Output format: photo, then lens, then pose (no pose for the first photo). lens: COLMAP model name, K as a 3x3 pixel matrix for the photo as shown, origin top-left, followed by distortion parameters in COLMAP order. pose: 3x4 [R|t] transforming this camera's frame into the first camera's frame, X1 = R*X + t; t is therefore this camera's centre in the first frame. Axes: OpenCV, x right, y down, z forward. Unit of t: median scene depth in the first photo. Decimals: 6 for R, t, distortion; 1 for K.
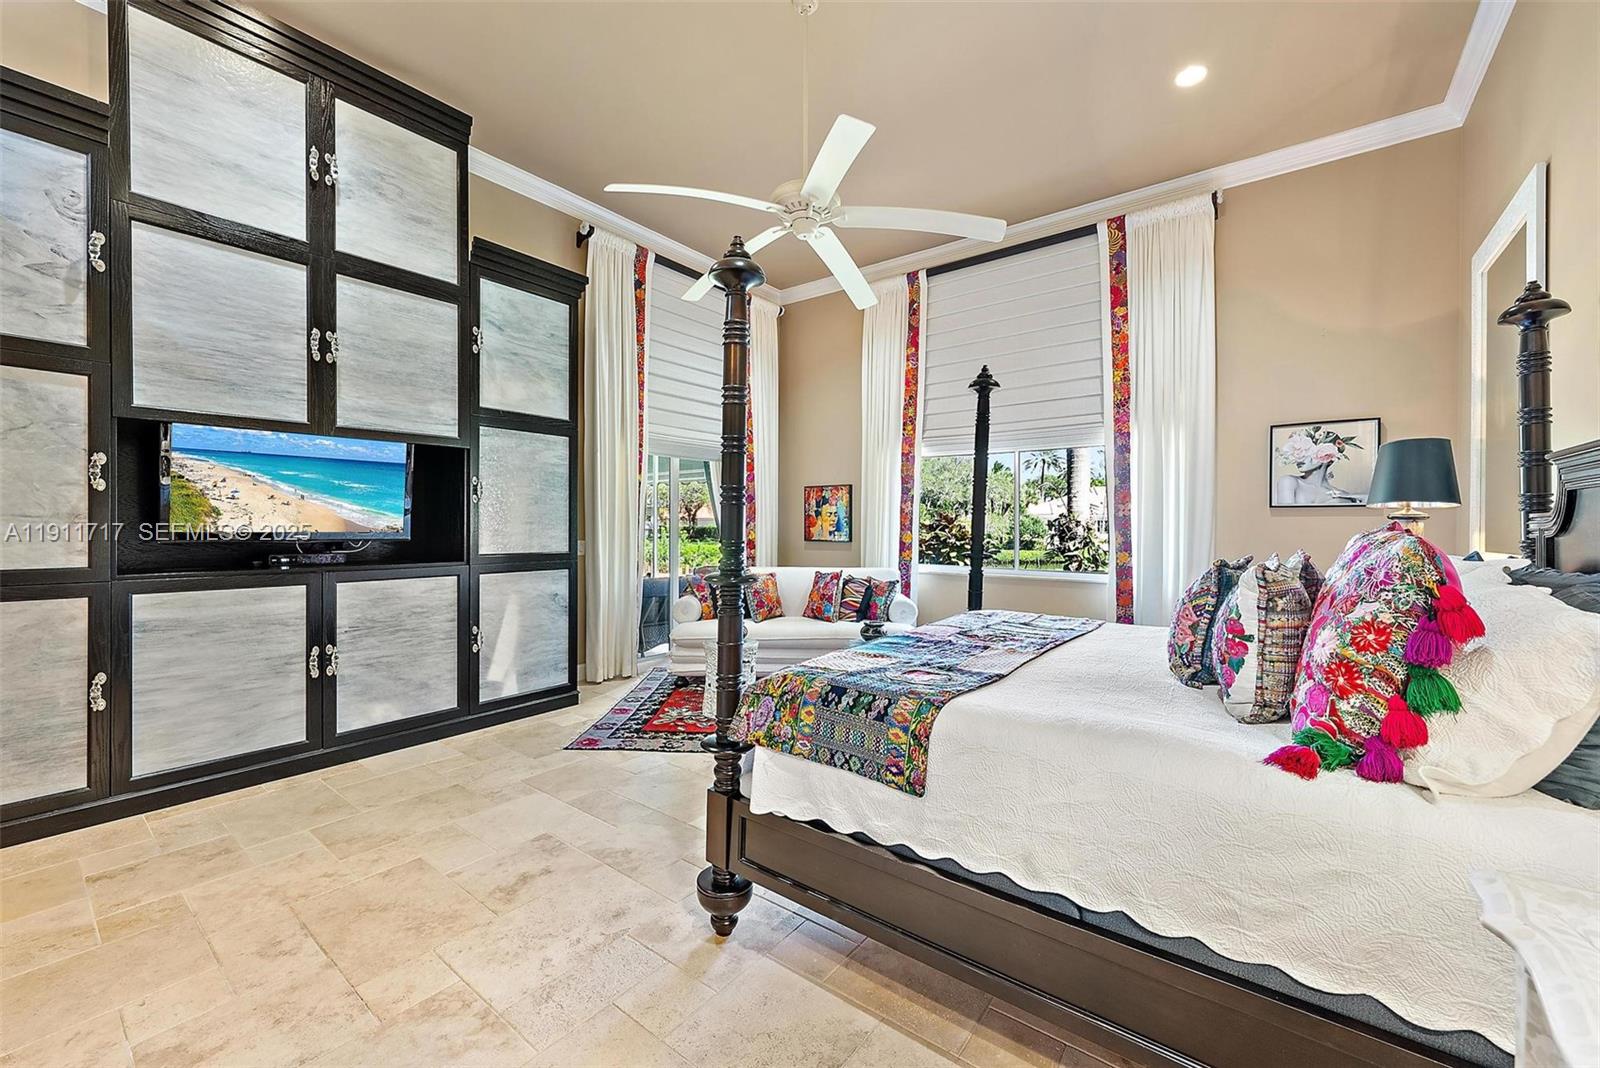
lens RADIAL K [[625.6, 0, 825.4], [0, 625.6, 530.4], [0, 0, 1]] dist [-0.001639, -0.000134]
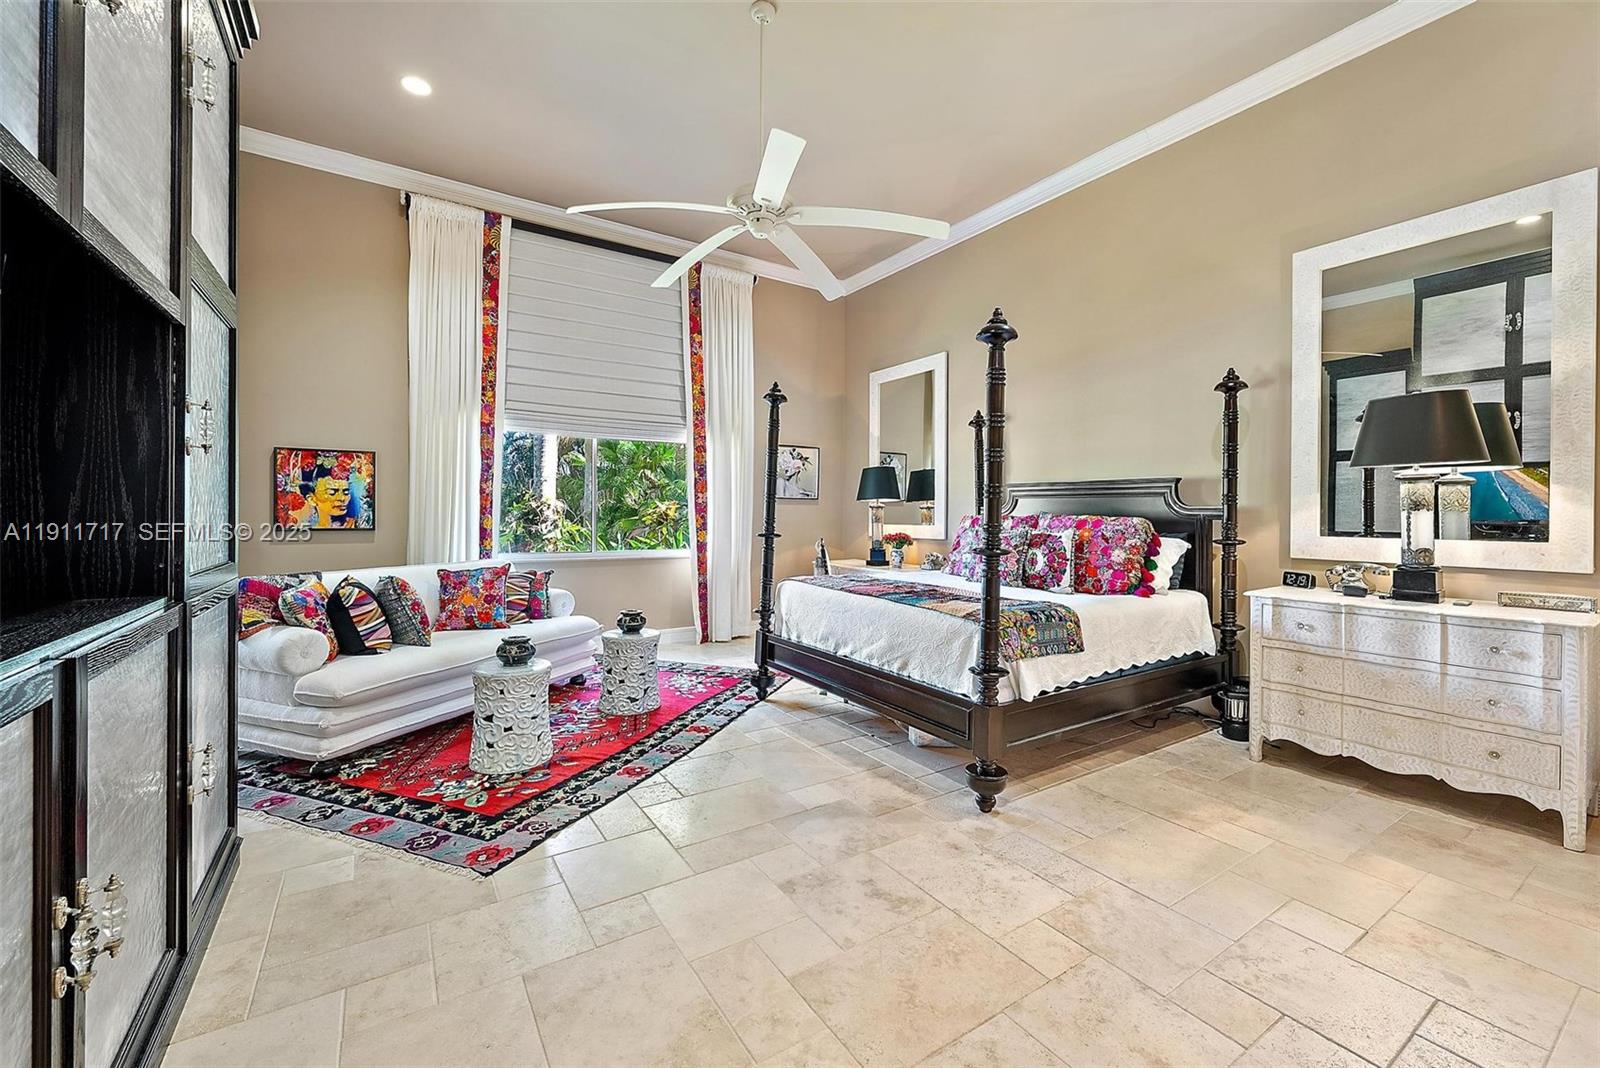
lens RADIAL K [[644.0, 0, 800.8], [0, 644.0, 513.1], [0, 0, 1]] dist [0.002431, 0.000094]
pose [[0.348366, -0.002535, 0.937355, -0.756125], [0.000419, 0.999997, 0.002549, -0.005365], [-0.937358, -0.000495, 0.348366, 0.414324]]
